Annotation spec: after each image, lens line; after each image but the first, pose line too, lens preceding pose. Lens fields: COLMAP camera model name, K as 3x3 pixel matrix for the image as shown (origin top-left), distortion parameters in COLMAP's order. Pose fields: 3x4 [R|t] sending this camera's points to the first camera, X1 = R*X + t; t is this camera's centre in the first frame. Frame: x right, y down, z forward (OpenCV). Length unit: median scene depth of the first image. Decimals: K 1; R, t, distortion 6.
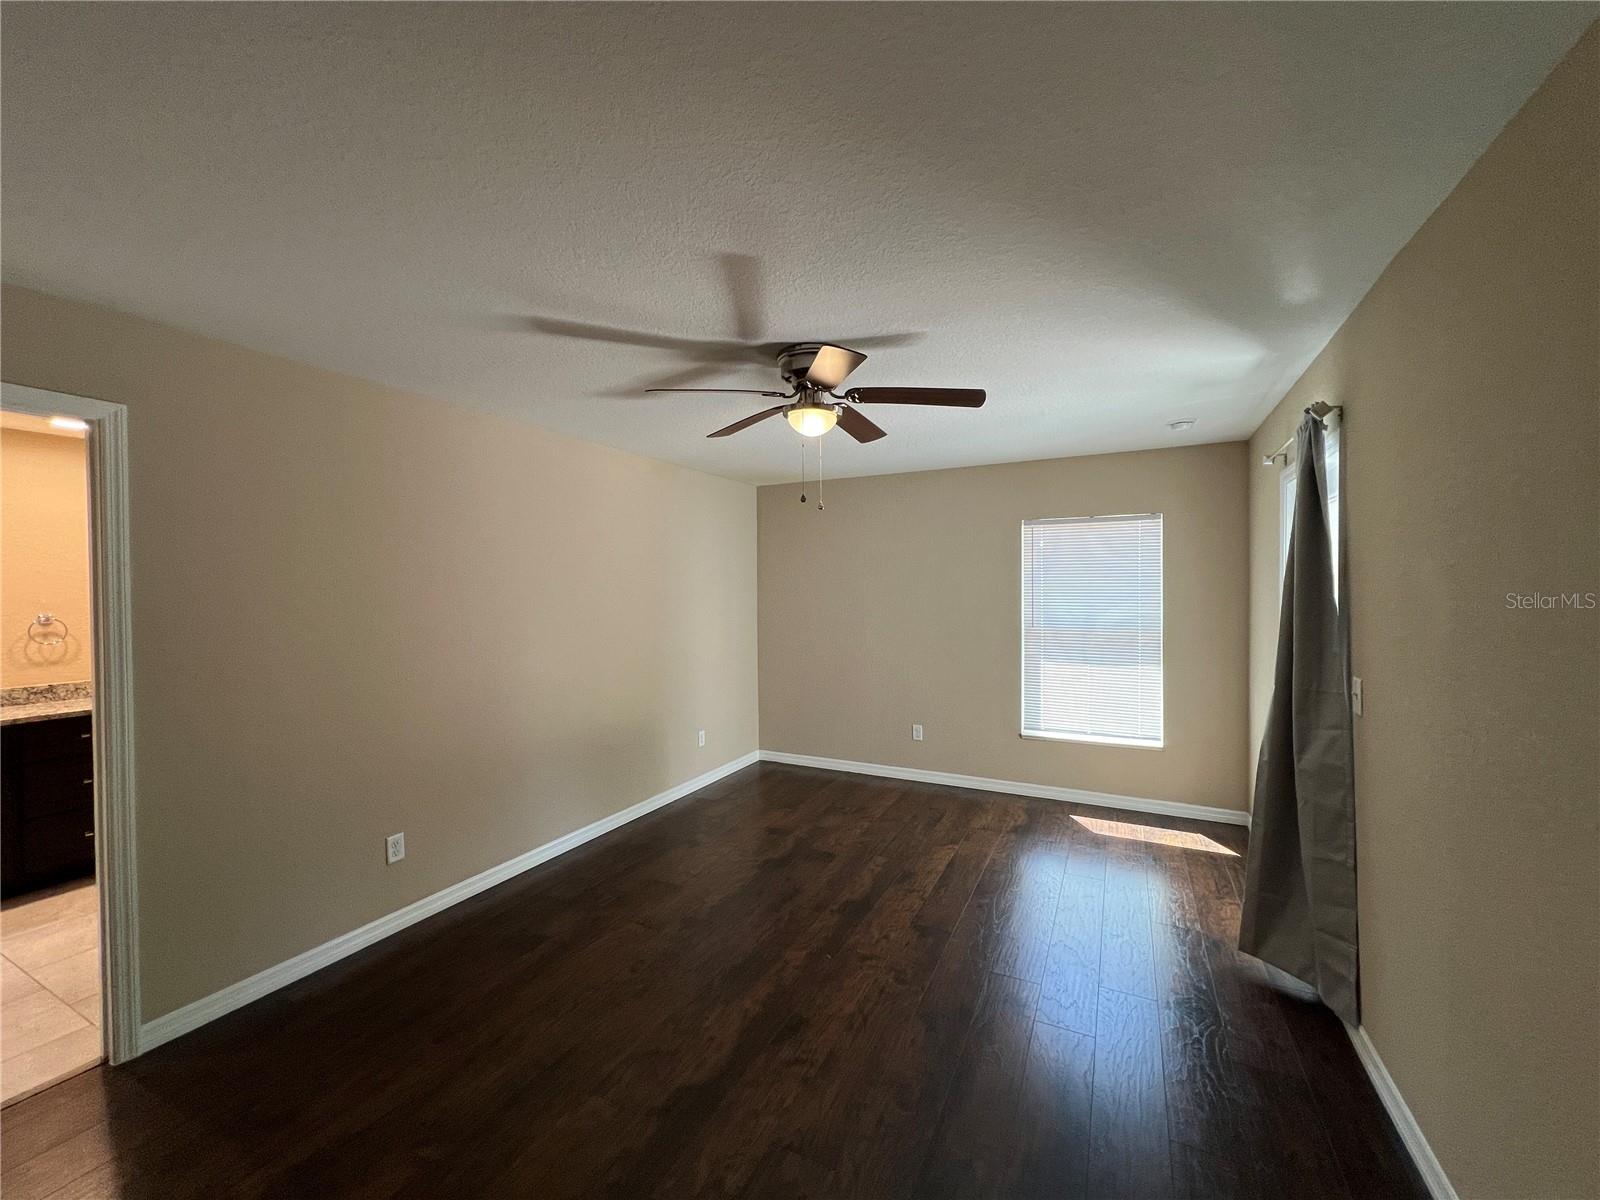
lens RADIAL K [[637.2, 0, 799.2], [0, 637.2, 598.4], [0, 0, 1]] dist [-0.000527, -0.000396]
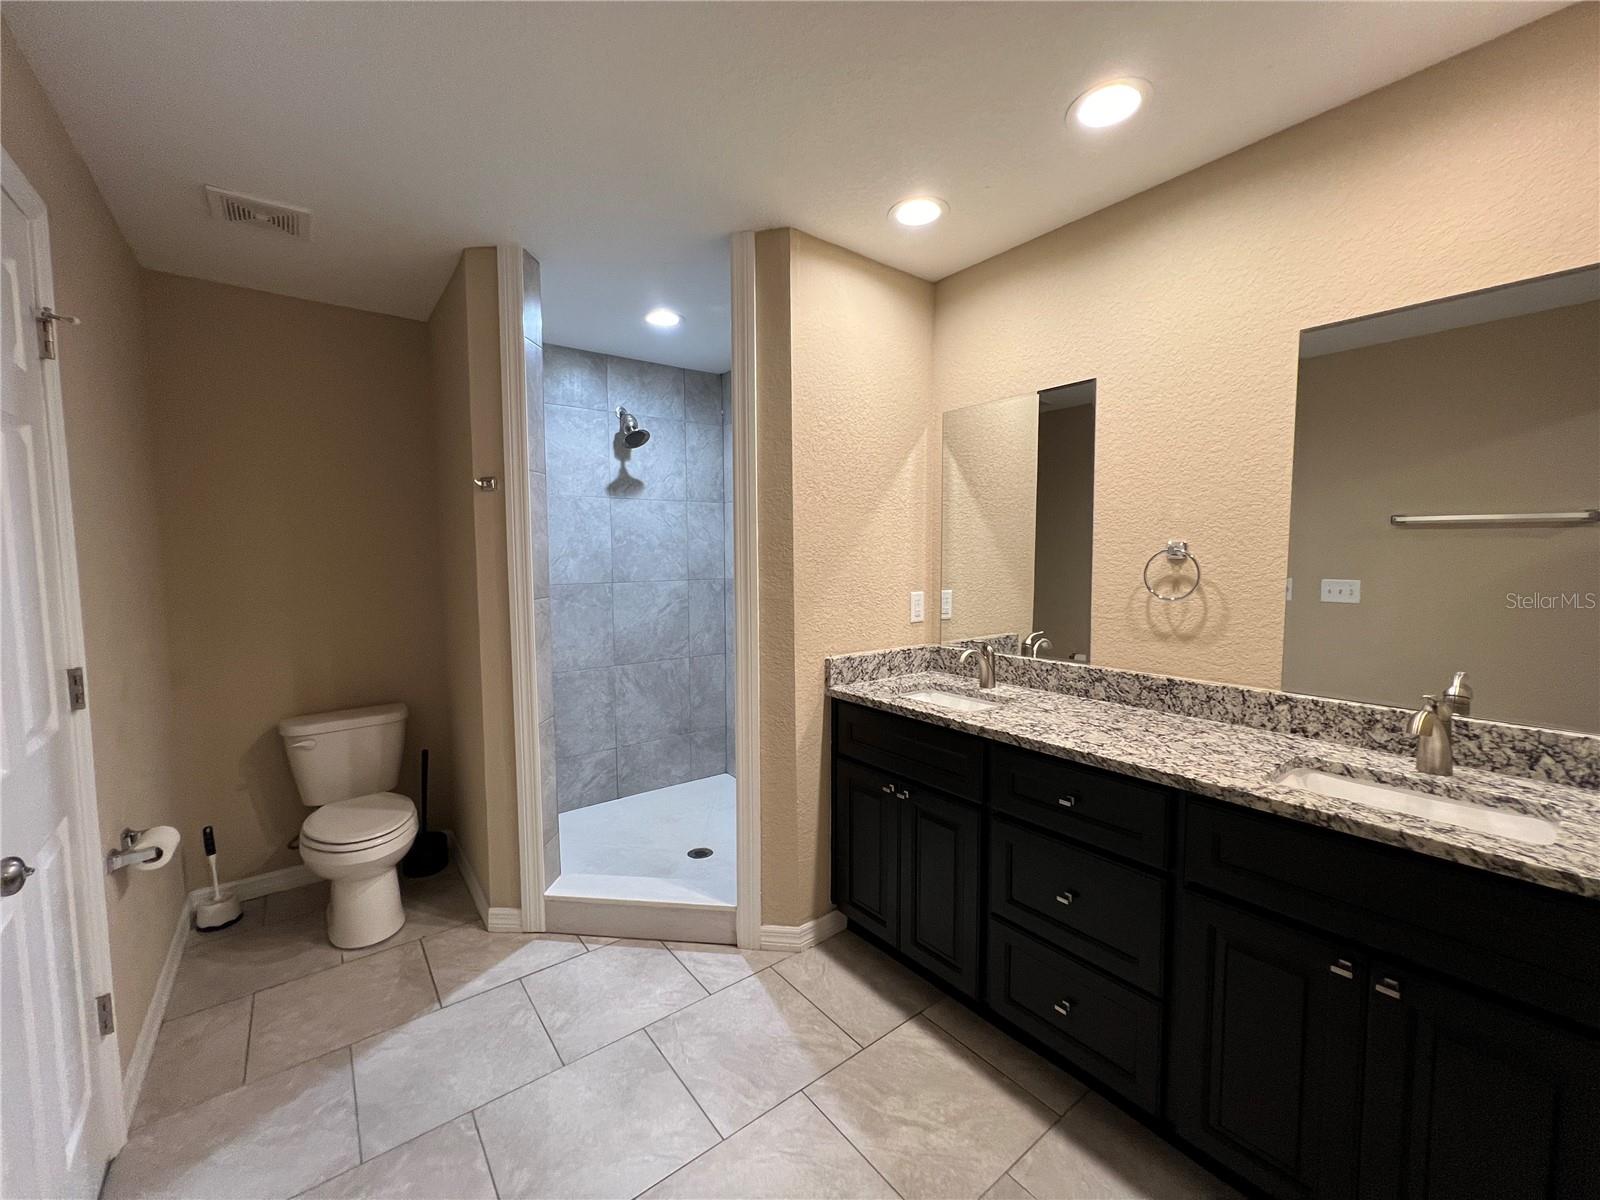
lens RADIAL K [[637.2, 0, 799.2], [0, 637.2, 601.4], [0, 0, 1]] dist [-0.000527, -0.000396]
pose [[-0.431574, 0.074474, -0.898998, -0.590126], [-0.004626, 0.996390, 0.084763, 0.031691], [0.902066, 0.040740, -0.429671, 0.943218]]
